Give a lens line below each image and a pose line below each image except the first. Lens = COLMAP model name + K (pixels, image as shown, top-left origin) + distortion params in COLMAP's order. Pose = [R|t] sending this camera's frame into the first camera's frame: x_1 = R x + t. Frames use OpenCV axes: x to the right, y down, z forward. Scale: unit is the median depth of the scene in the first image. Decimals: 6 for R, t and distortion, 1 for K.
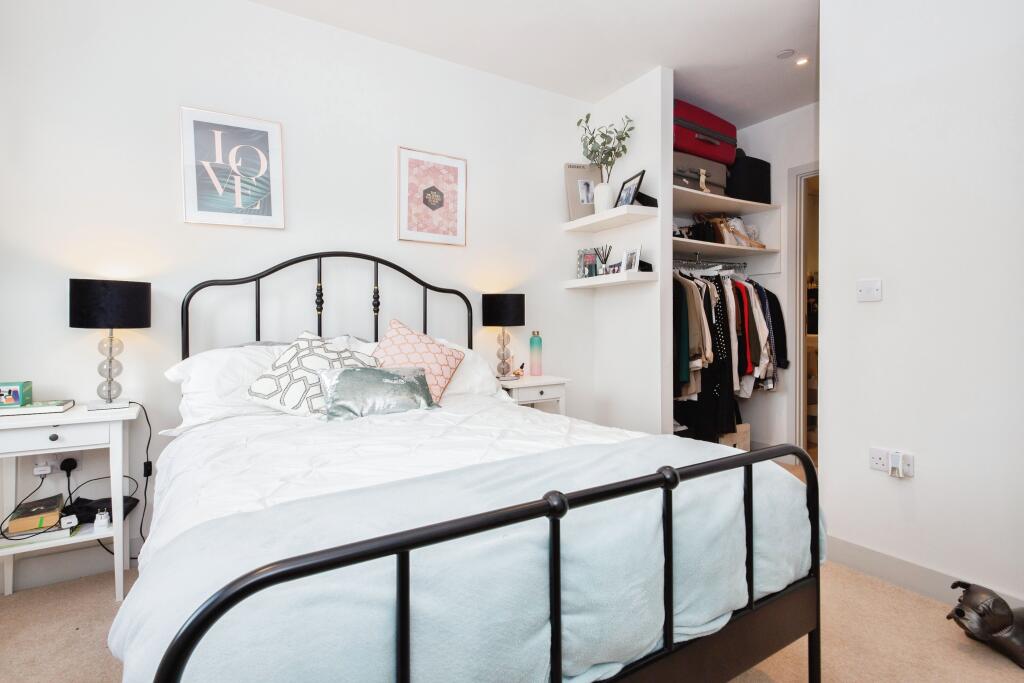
lens RADIAL K [[475.9, 0, 509.6], [0, 475.9, 339.1], [0, 0, 1]] dist [0.003744, 0.000087]
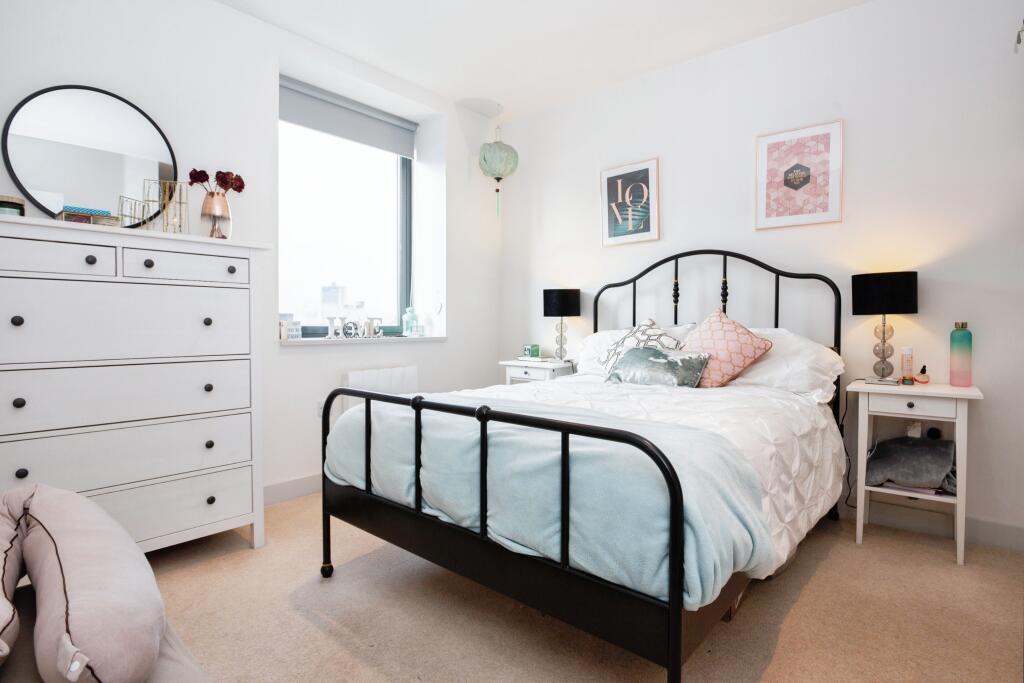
lens RADIAL K [[507.8, 0, 510.5], [0, 507.8, 333.2], [0, 0, 1]] dist [0.007134, -0.003857]
pose [[0.331515, 0.026280, -0.943084, 0.679216], [-0.033416, 0.999312, 0.016101, 0.011119], [0.942858, 0.026176, 0.332165, 0.178990]]
